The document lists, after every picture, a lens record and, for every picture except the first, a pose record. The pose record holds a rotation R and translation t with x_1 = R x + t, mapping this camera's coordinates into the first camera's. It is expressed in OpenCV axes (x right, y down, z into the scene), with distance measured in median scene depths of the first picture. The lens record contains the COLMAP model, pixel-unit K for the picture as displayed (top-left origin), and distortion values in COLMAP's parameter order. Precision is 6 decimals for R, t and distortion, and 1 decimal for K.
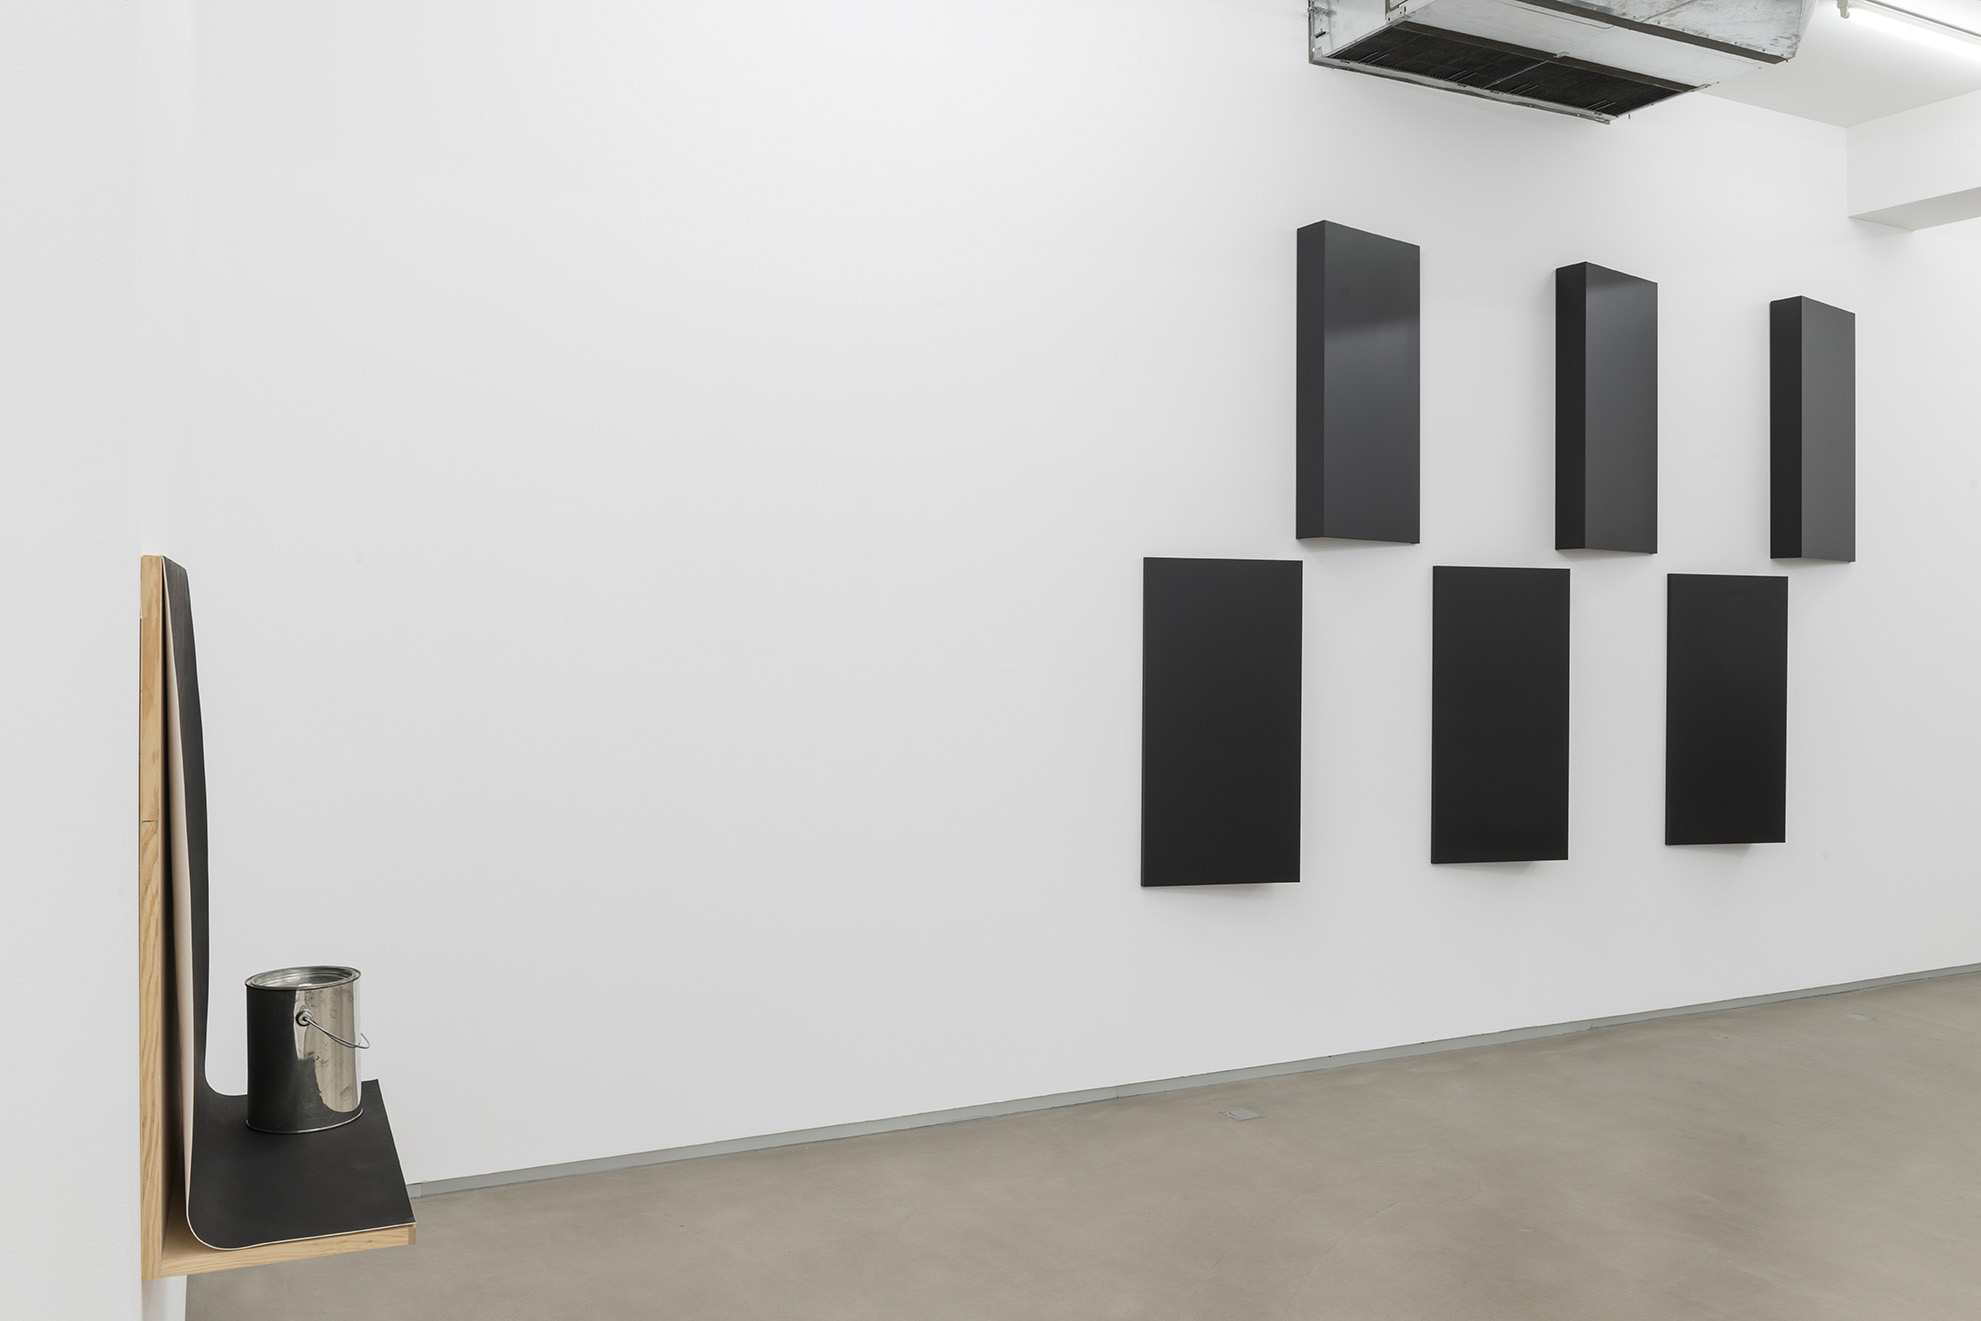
lens RADIAL K [[1476.6, 0, 990.7], [0, 1476.6, 653.8], [0, 0, 1]] dist [0.007176, 0.002578]
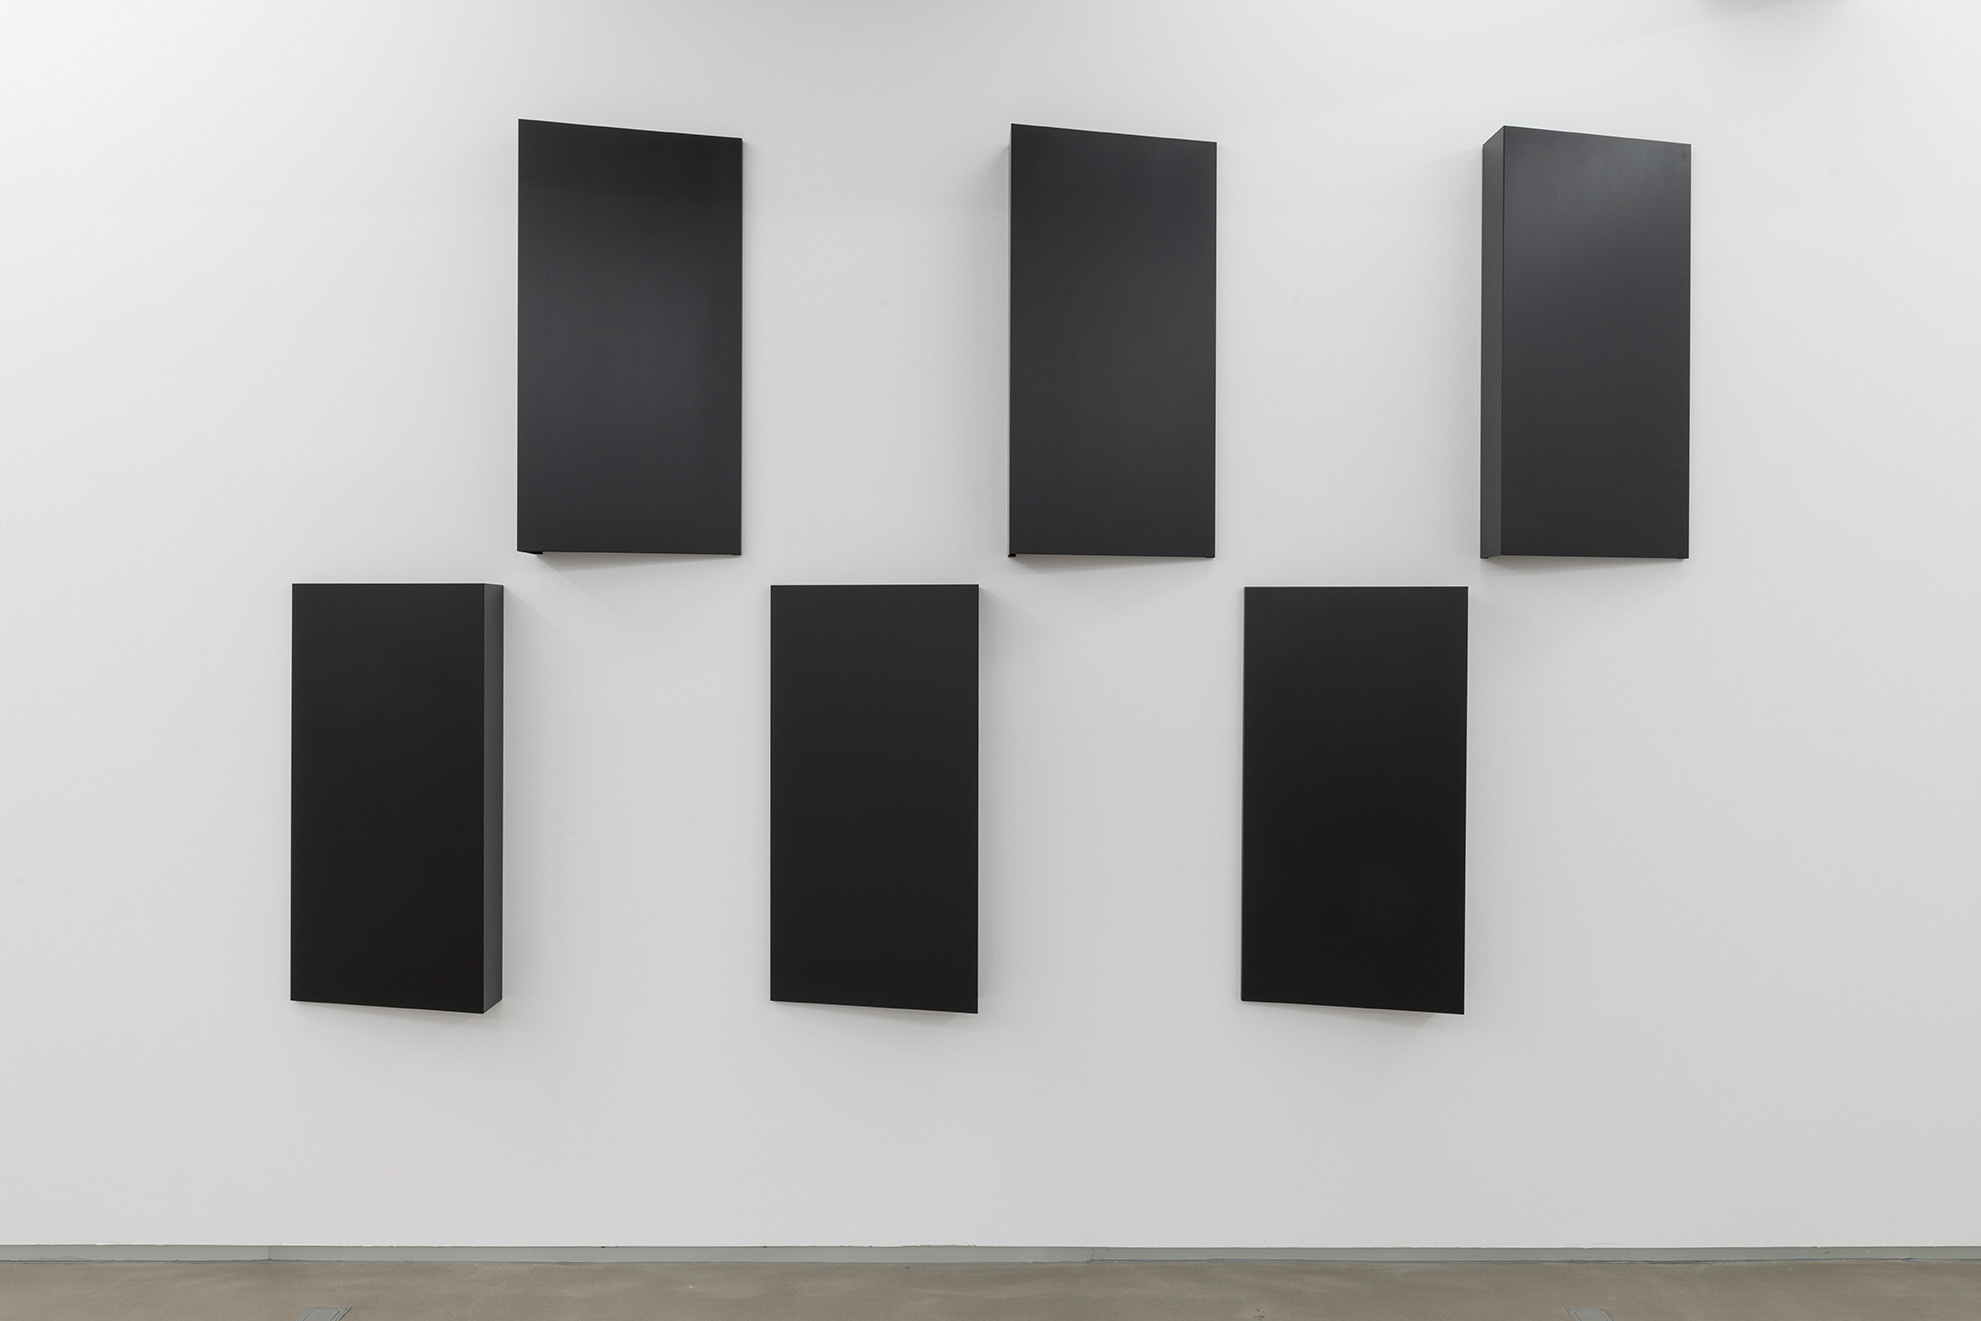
lens RADIAL K [[1584.0, 0, 991.1], [0, 1584.0, 676.1], [0, 0, 1]] dist [0.043609, -0.000064]
pose [[0.903713, -0.004079, -0.428120, 0.718808], [-0.004725, 0.999799, -0.019501, -0.000281], [0.428113, 0.019646, 0.903512, 0.338323]]
